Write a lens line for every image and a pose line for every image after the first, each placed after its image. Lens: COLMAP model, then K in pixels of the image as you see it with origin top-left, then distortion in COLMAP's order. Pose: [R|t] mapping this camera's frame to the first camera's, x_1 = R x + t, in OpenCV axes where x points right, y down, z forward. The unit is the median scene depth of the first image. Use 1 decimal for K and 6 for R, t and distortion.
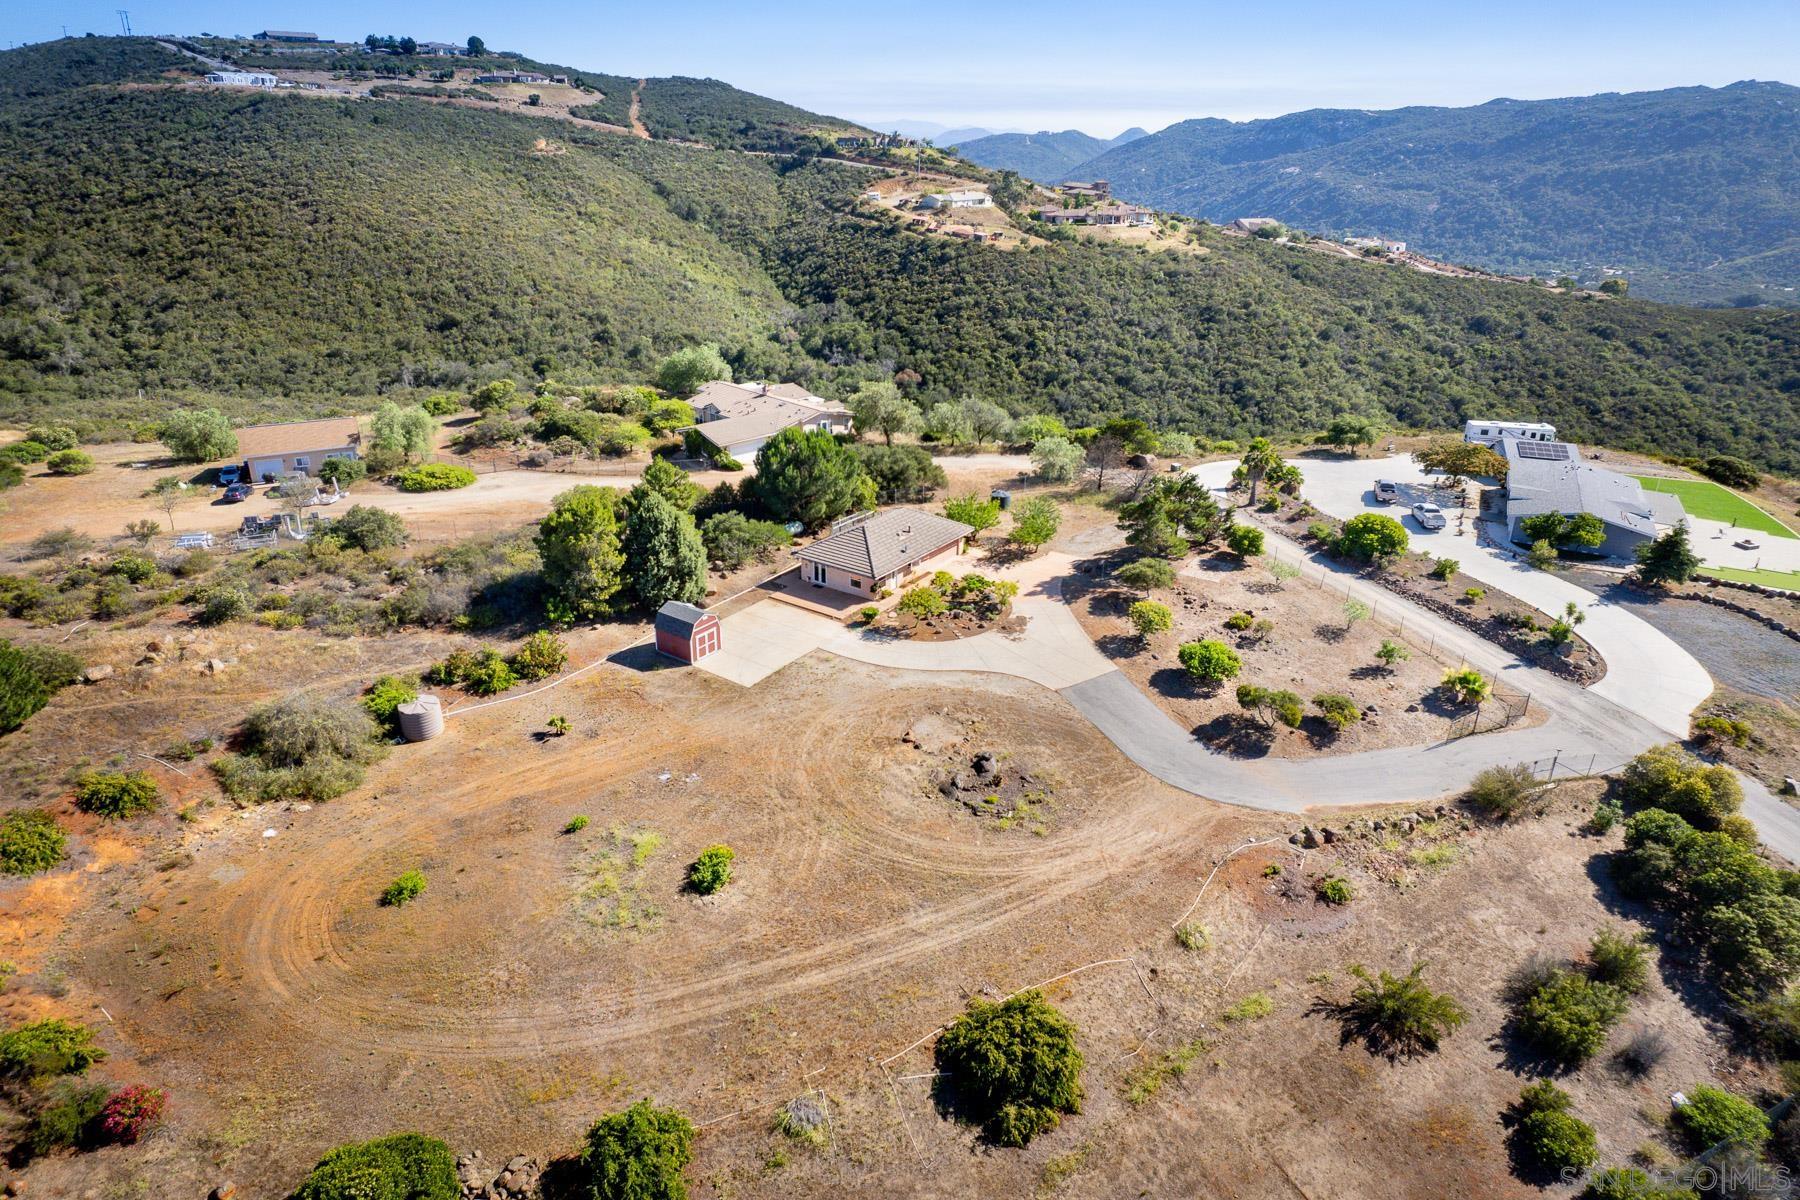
lens RADIAL K [[1134.4, 0, 923.1], [0, 1134.4, 613.3], [0, 0, 1]] dist [-0.072452, 0.063992]
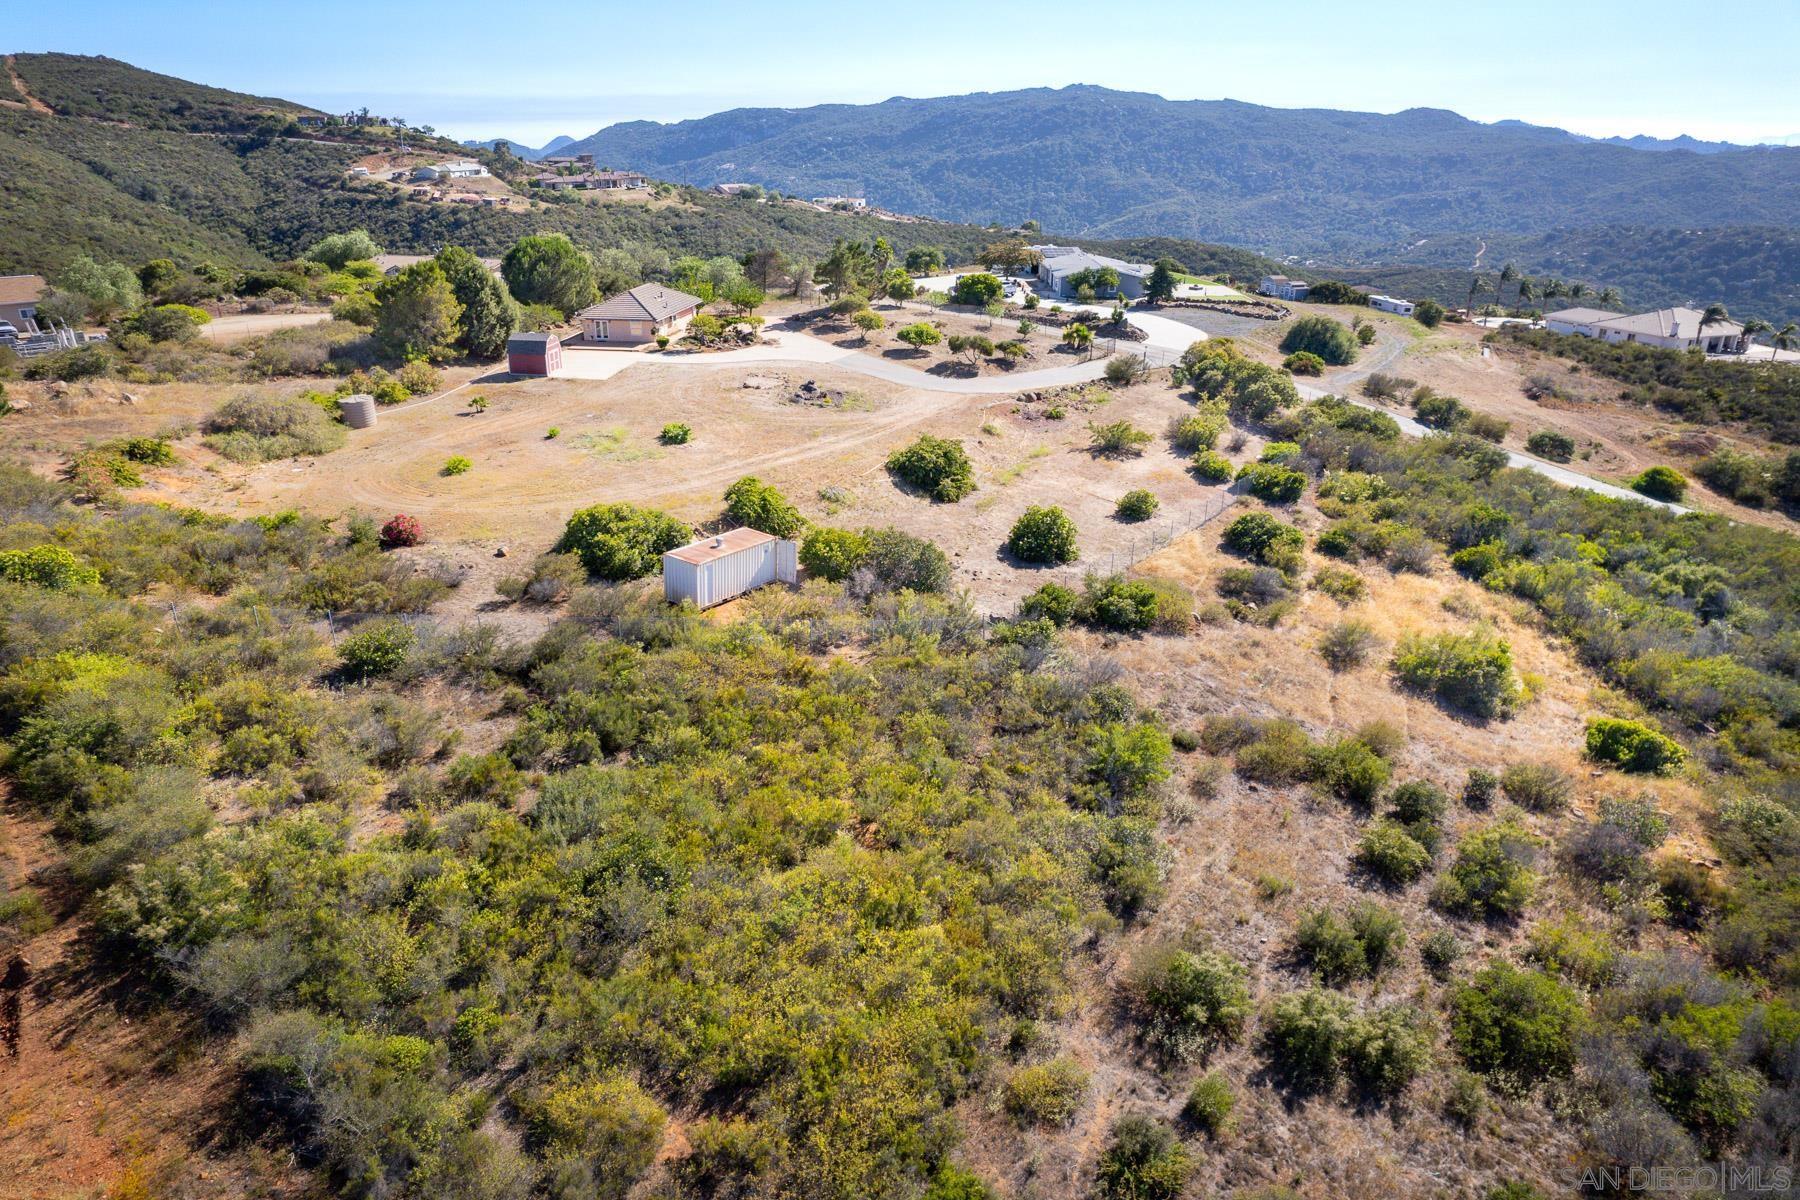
lens RADIAL K [[1134.4, 0, 907.4], [0, 1134.4, 603.1], [0, 0, 1]] dist [-0.072452, 0.063992]
pose [[0.898522, -0.182482, 0.399196, -0.075139], [0.188632, 0.981750, 0.024201, 0.064831], [-0.396327, 0.053556, 0.916546, -0.053403]]
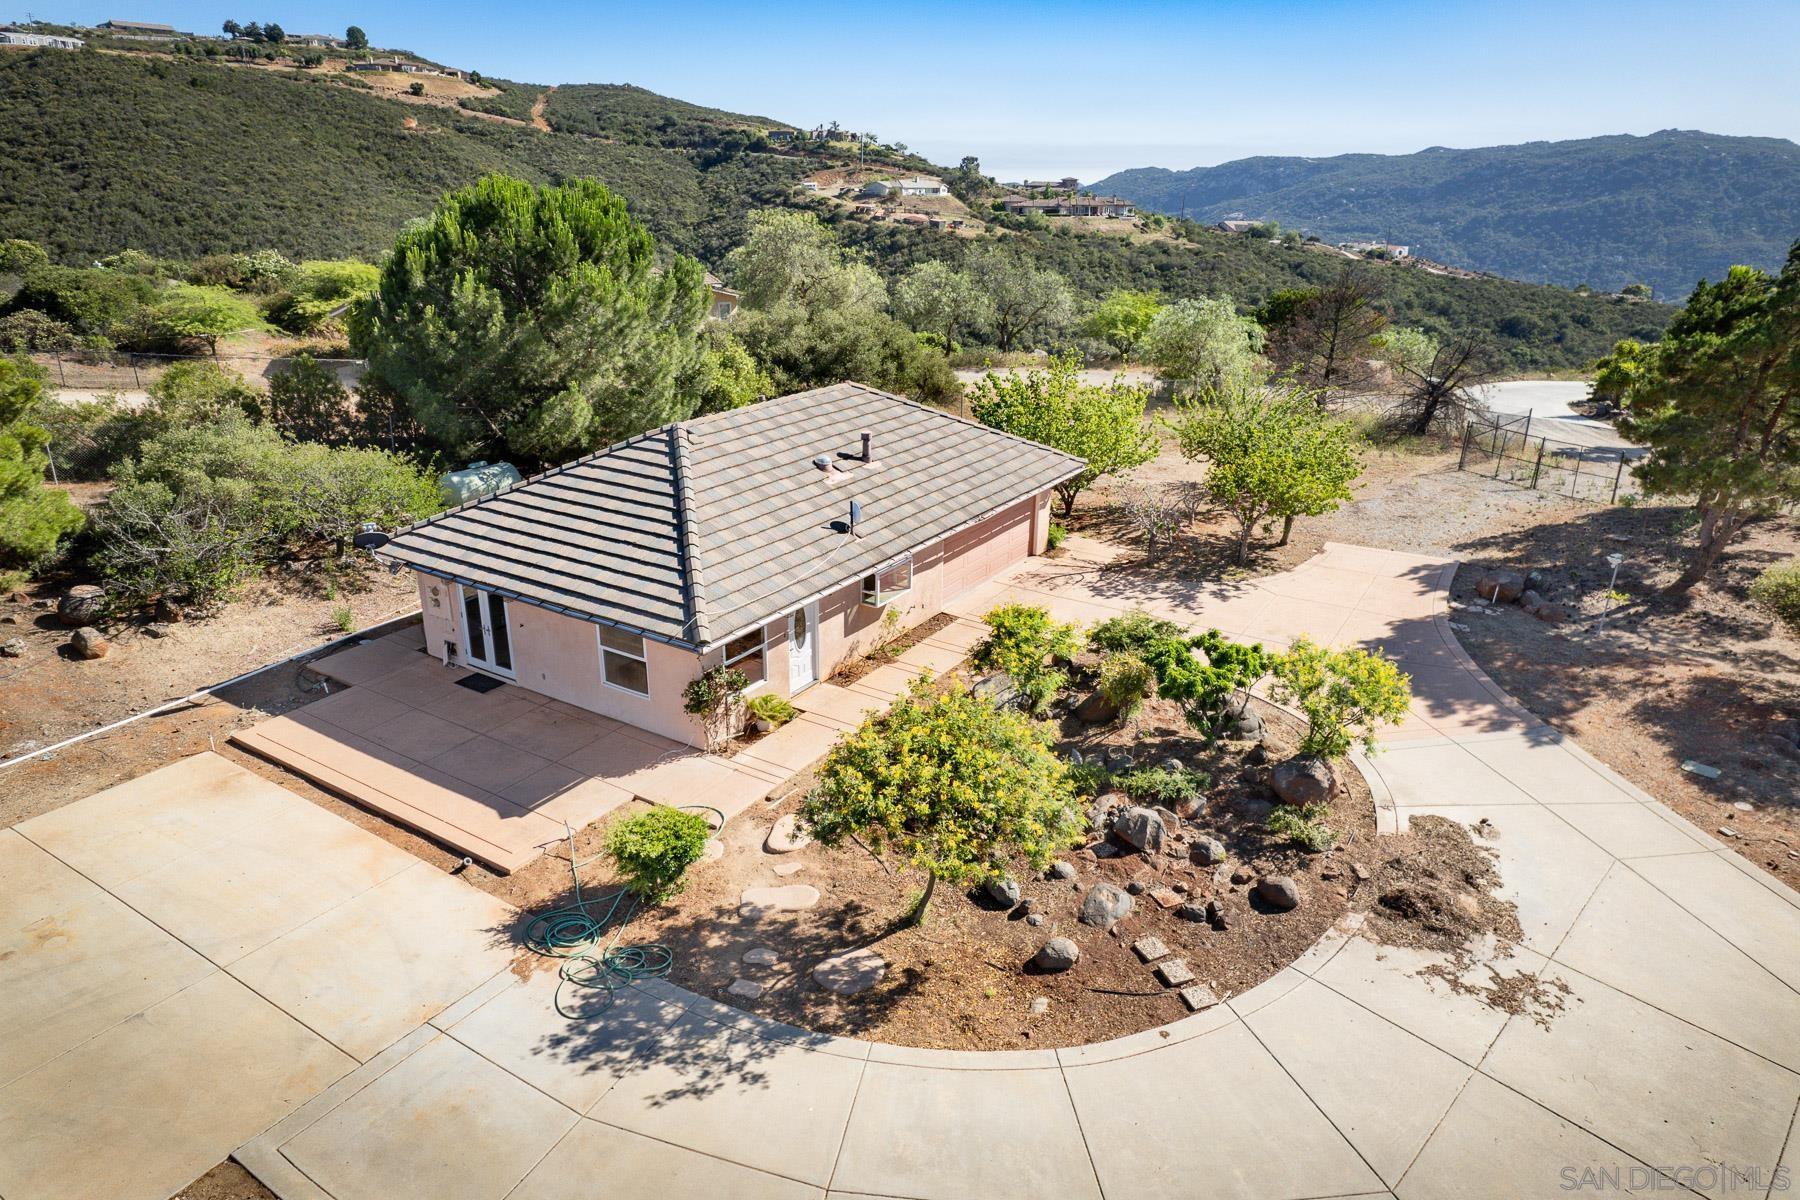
lens RADIAL K [[1134.4, 0, 909.4], [0, 1134.4, 596.9], [0, 0, 1]] dist [-0.072452, 0.063992]
pose [[0.999267, -0.019180, 0.033127, -0.002633], [0.021208, 0.997850, -0.062012, -0.005707], [-0.031866, 0.062669, 0.997526, 0.173066]]
